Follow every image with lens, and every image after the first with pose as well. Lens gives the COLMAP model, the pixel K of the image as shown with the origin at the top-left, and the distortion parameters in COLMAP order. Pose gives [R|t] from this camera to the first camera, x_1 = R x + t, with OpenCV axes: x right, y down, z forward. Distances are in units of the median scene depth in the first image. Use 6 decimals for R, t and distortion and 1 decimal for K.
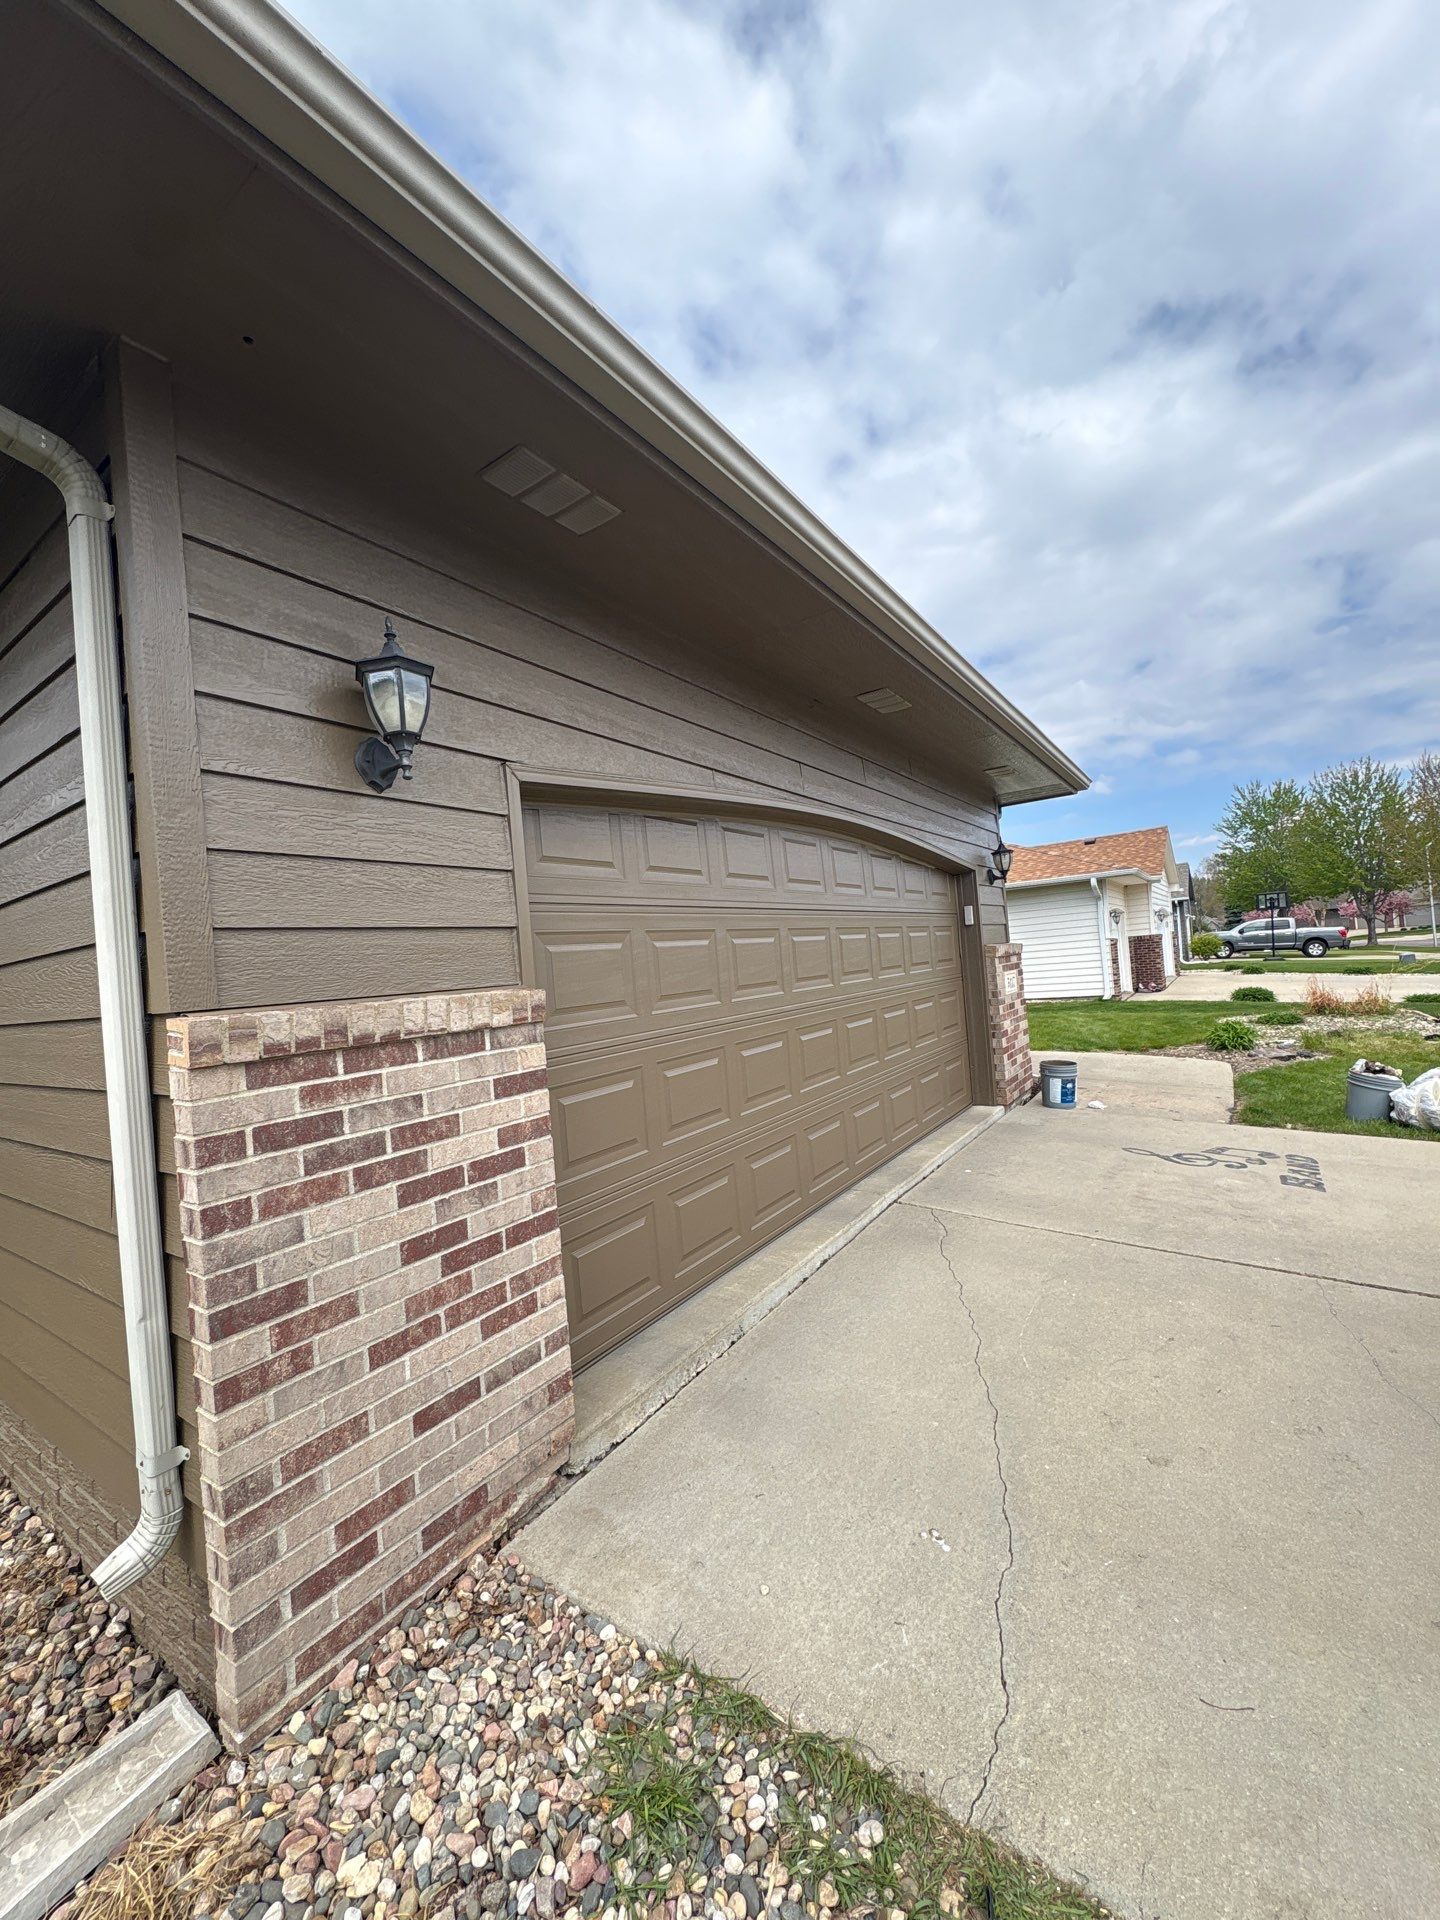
lens RADIAL K [[761.1, 0, 723.6], [0, 761.1, 949.5], [0, 0, 1]] dist [-0.005478, 0.001365]
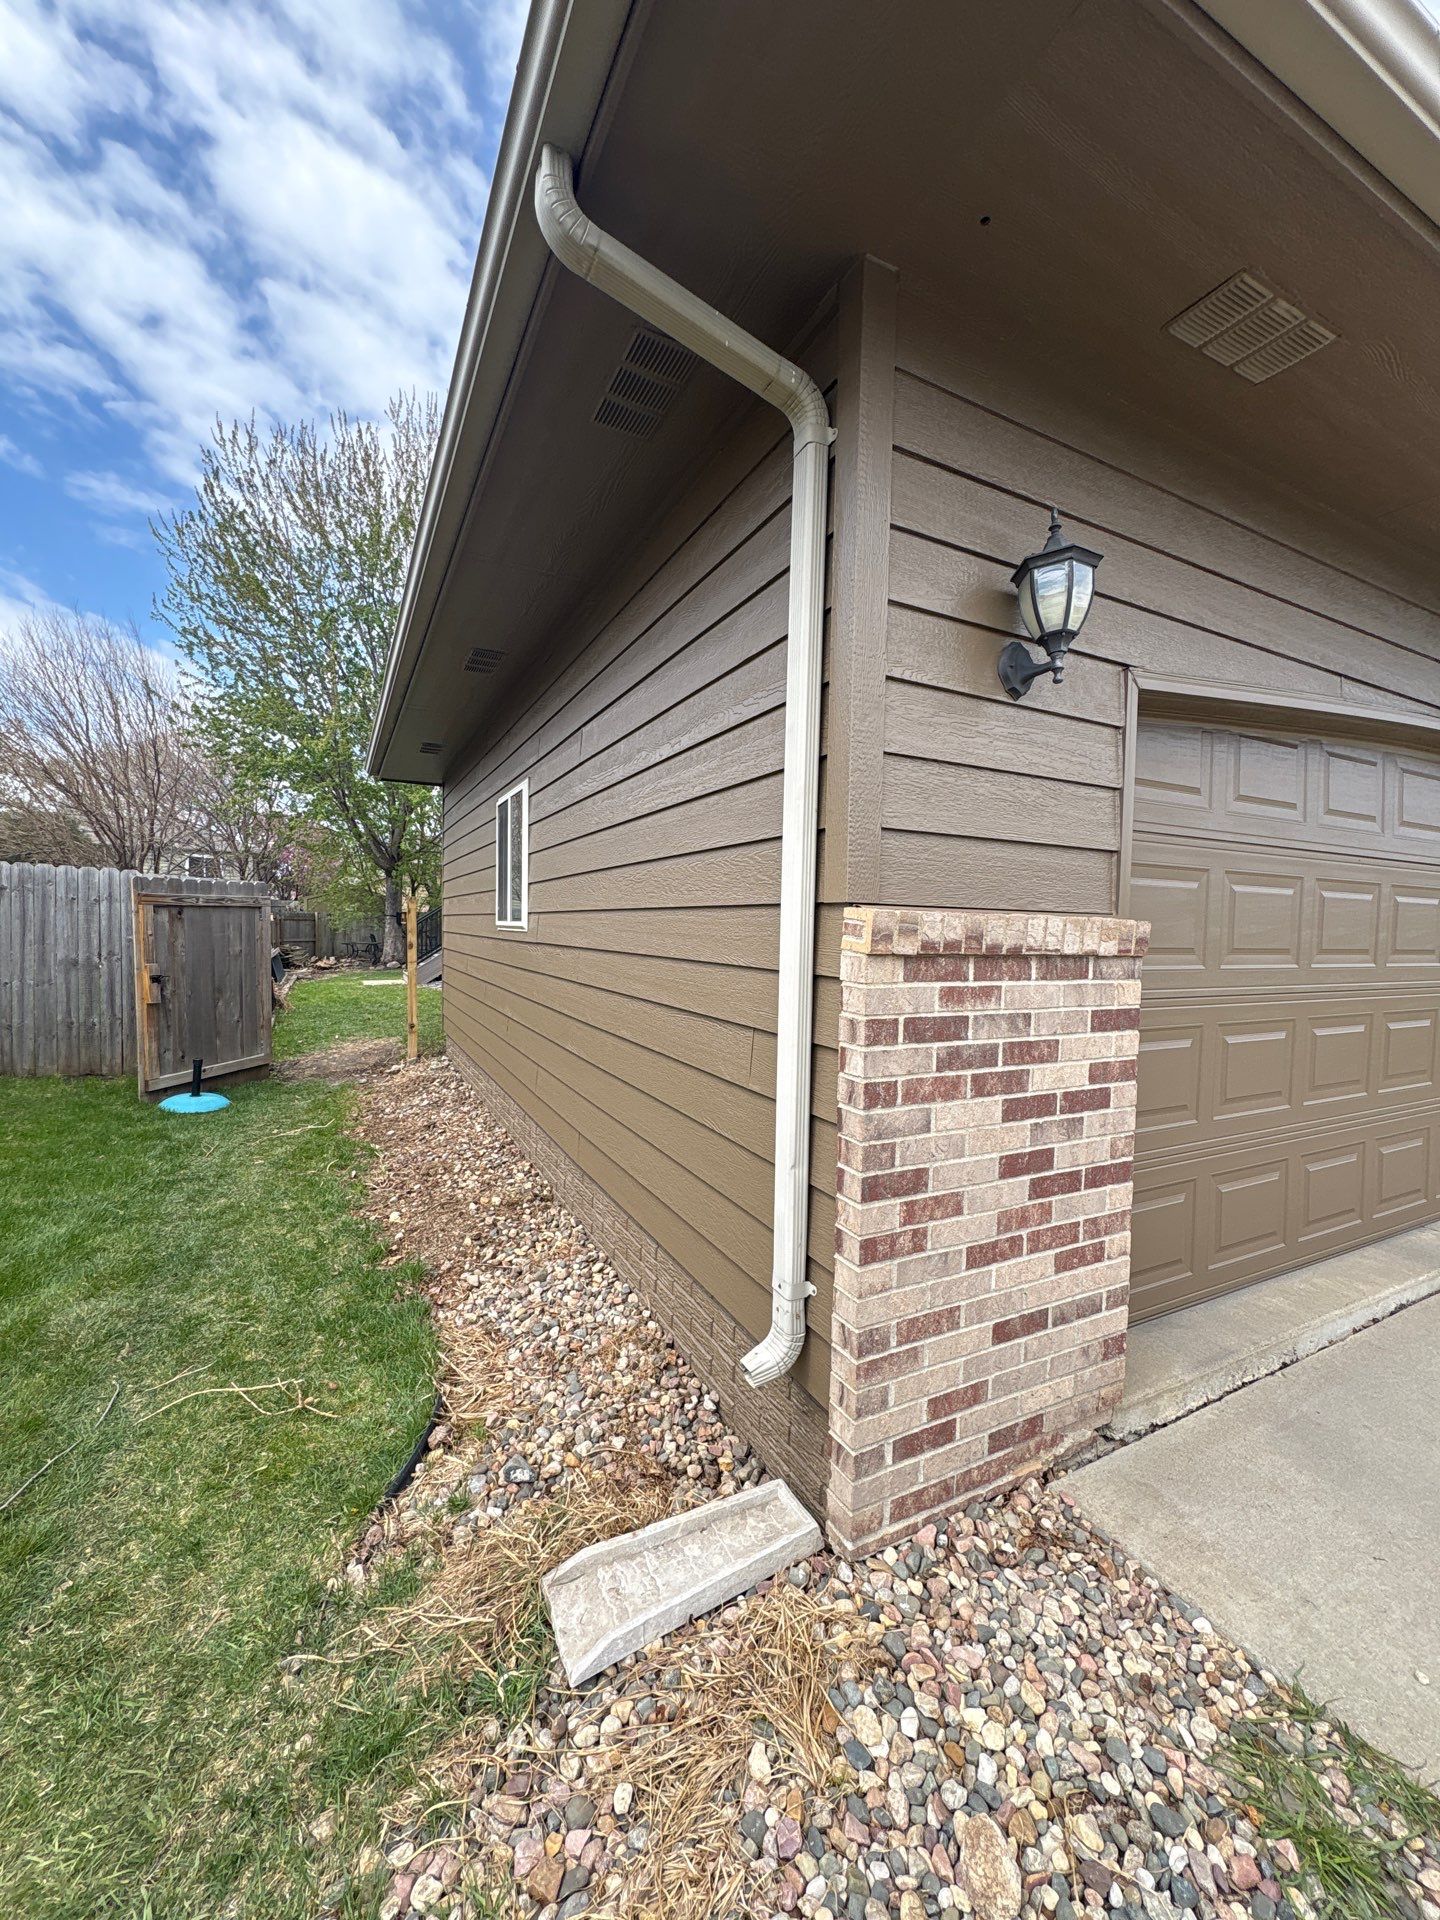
lens RADIAL K [[761.1, 0, 715.6], [0, 761.1, 949.8], [0, 0, 1]] dist [-0.005478, 0.001365]
pose [[0.872084, 0.114608, -0.475745, -0.284029], [-0.083049, 0.992748, 0.086920, 0.056083], [0.482257, -0.036292, 0.875278, -0.043503]]
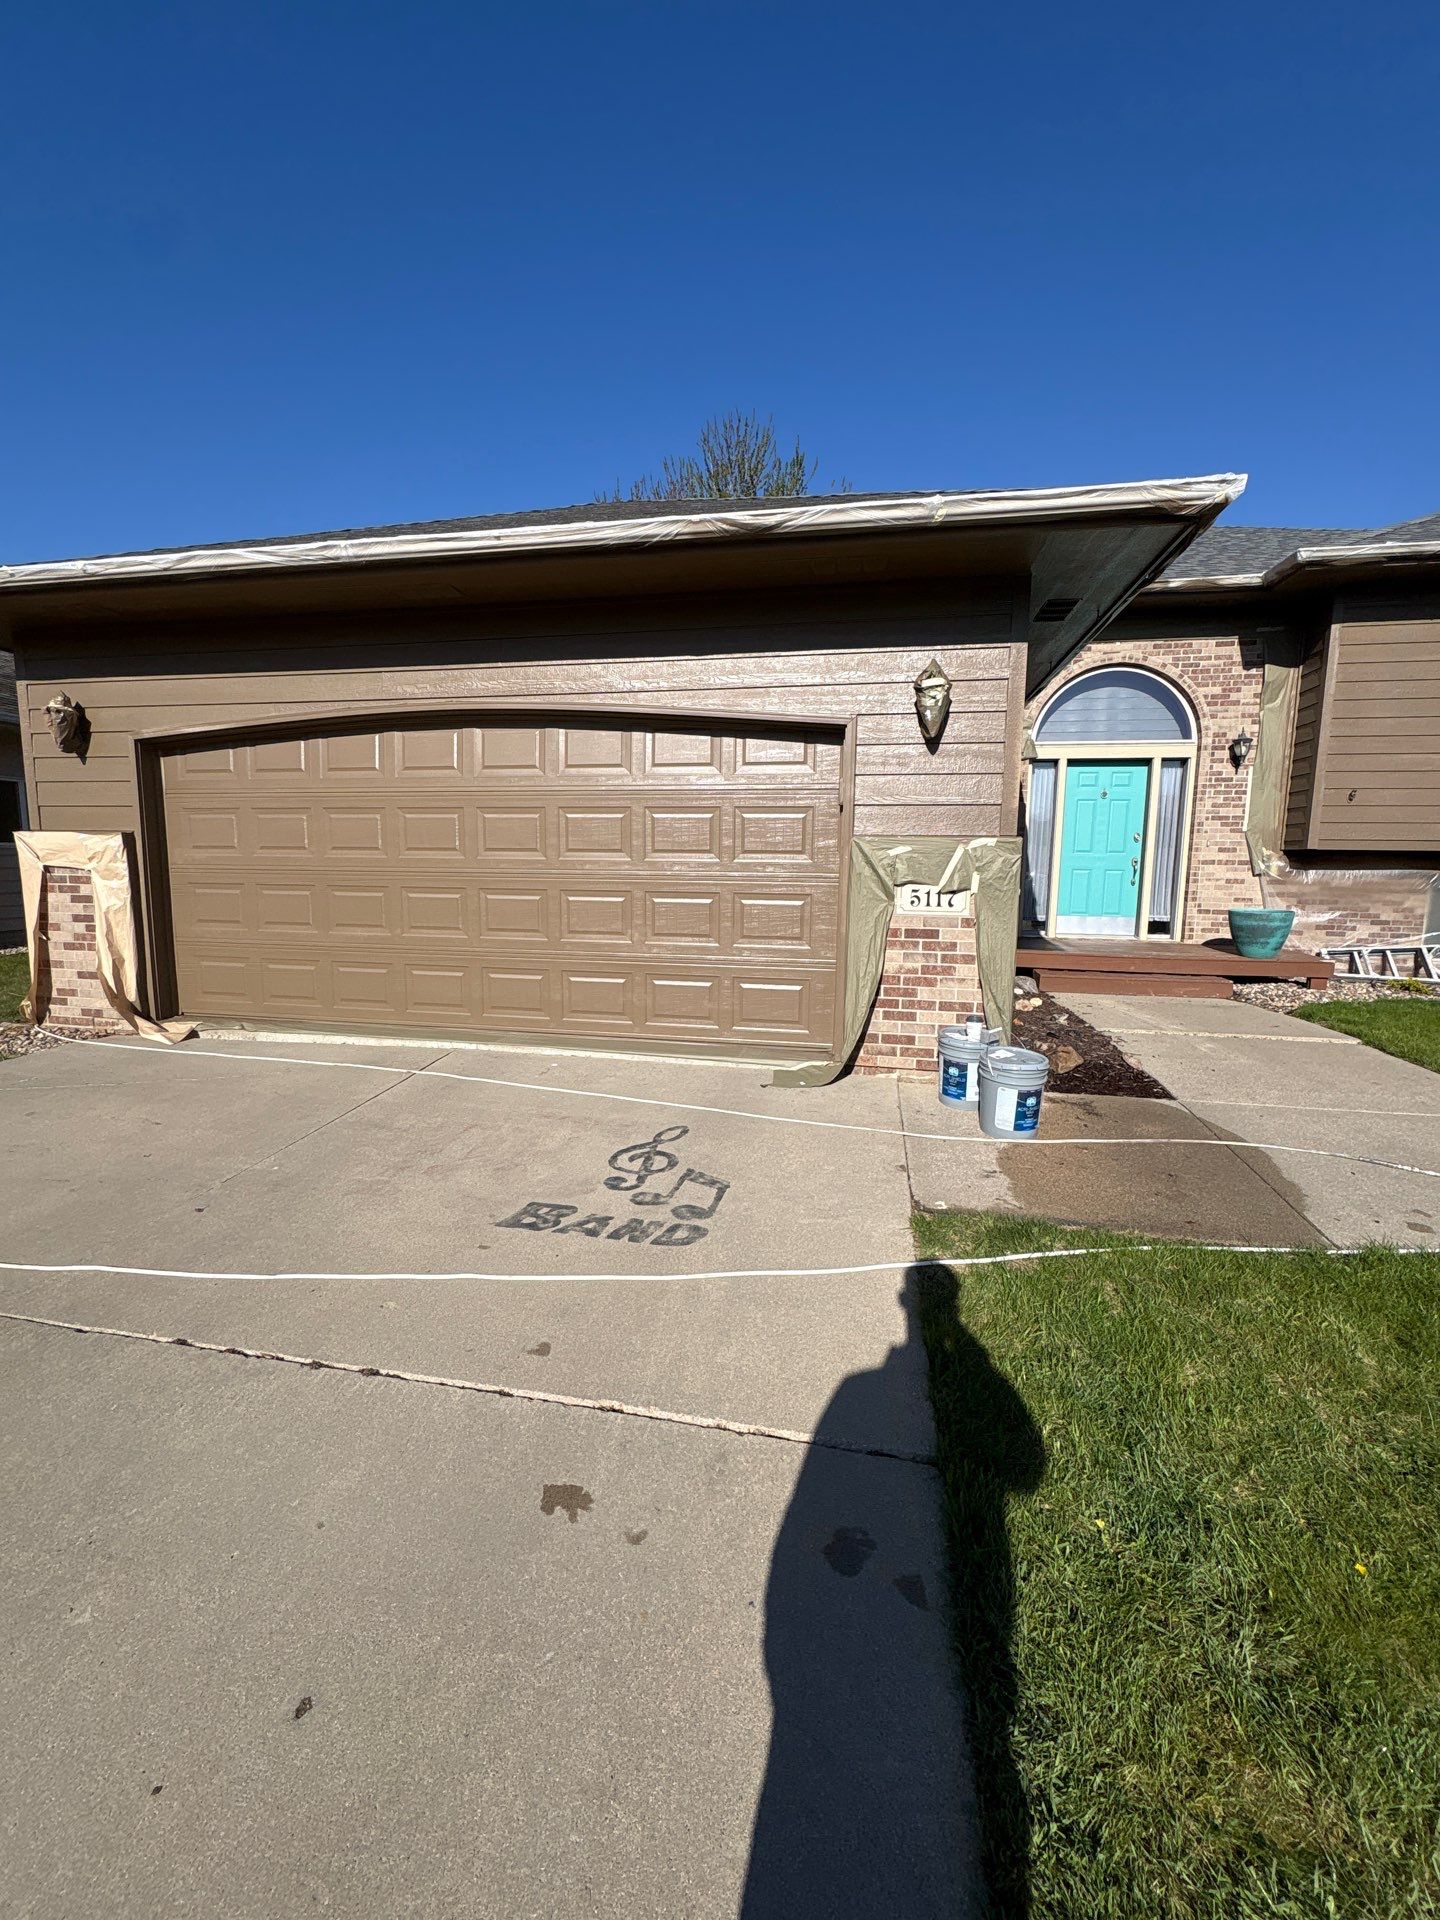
lens RADIAL K [[761.1, 0, 721.1], [0, 761.1, 955.6], [0, 0, 1]] dist [-0.005478, 0.001365]
pose [[0.385129, 0.179299, -0.905277, 3.046798], [-0.023354, 0.982524, 0.184663, -0.059357], [0.922567, -0.049977, 0.382586, 2.042470]]
